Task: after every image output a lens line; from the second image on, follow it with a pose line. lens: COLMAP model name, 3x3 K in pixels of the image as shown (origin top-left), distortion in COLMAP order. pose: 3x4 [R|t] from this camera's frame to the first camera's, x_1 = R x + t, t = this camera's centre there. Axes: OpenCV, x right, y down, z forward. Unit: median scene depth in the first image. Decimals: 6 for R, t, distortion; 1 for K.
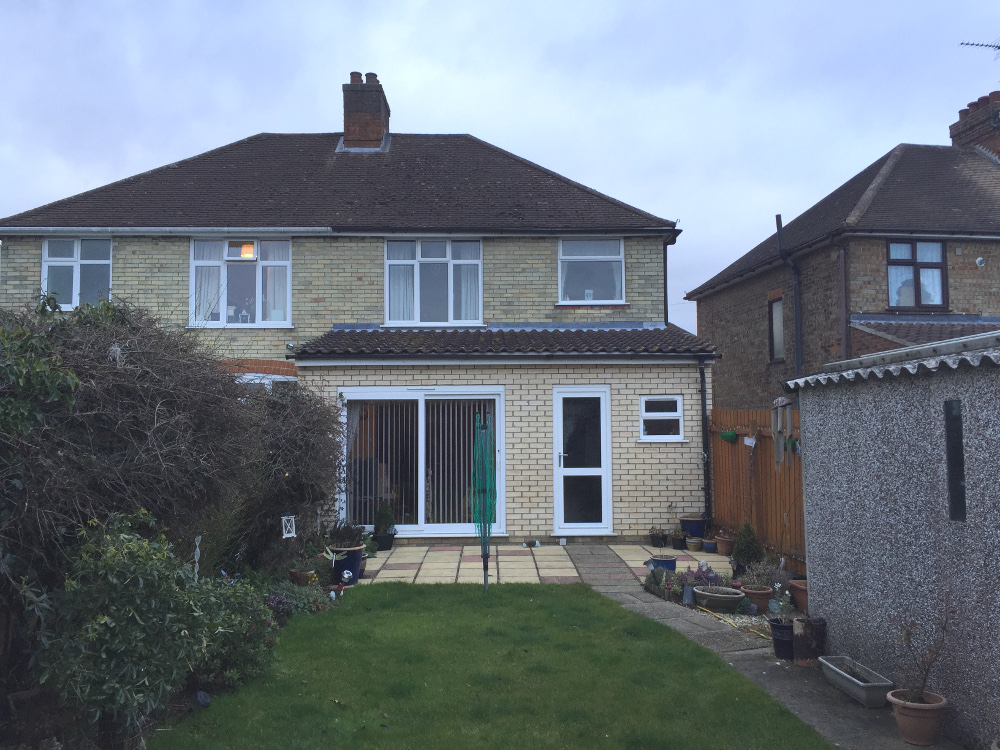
lens RADIAL K [[846.1, 0, 500.0], [0, 846.1, 375.0], [0, 0, 1]] dist [0.002091, 0.003300]
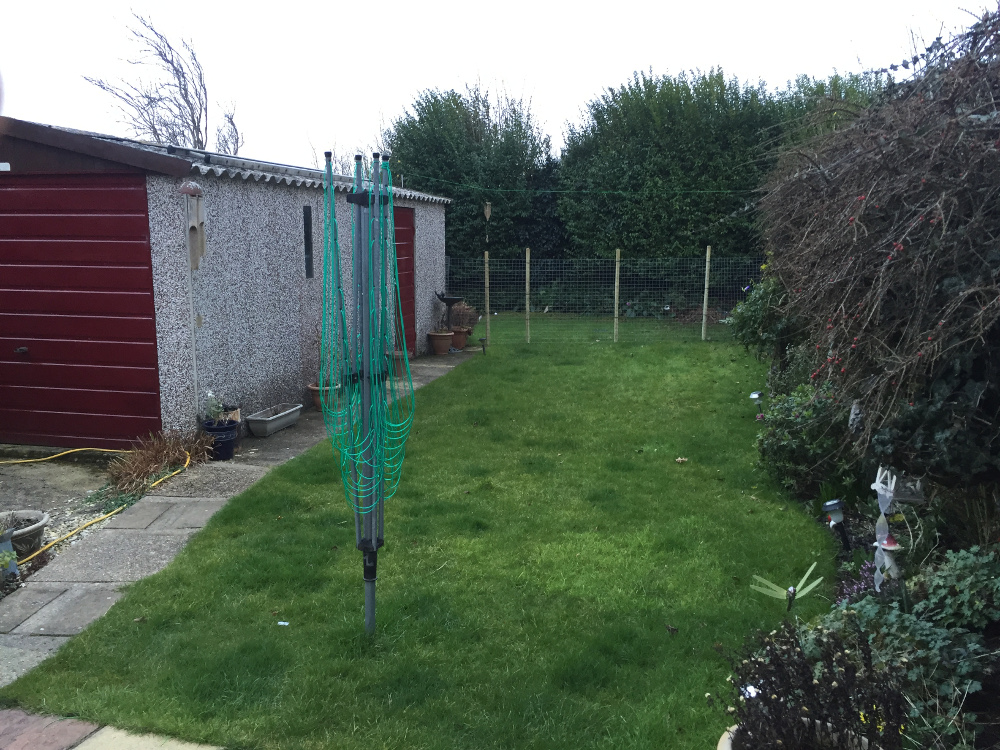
lens RADIAL K [[846.1, 0, 500.0], [0, 846.1, 375.0], [0, 0, 1]] dist [0.002091, 0.003300]
pose [[-0.953576, -0.048075, 0.297291, -0.312484], [-0.019348, 0.994916, 0.098831, 0.174468], [-0.300531, 0.088491, -0.949658, 2.309916]]
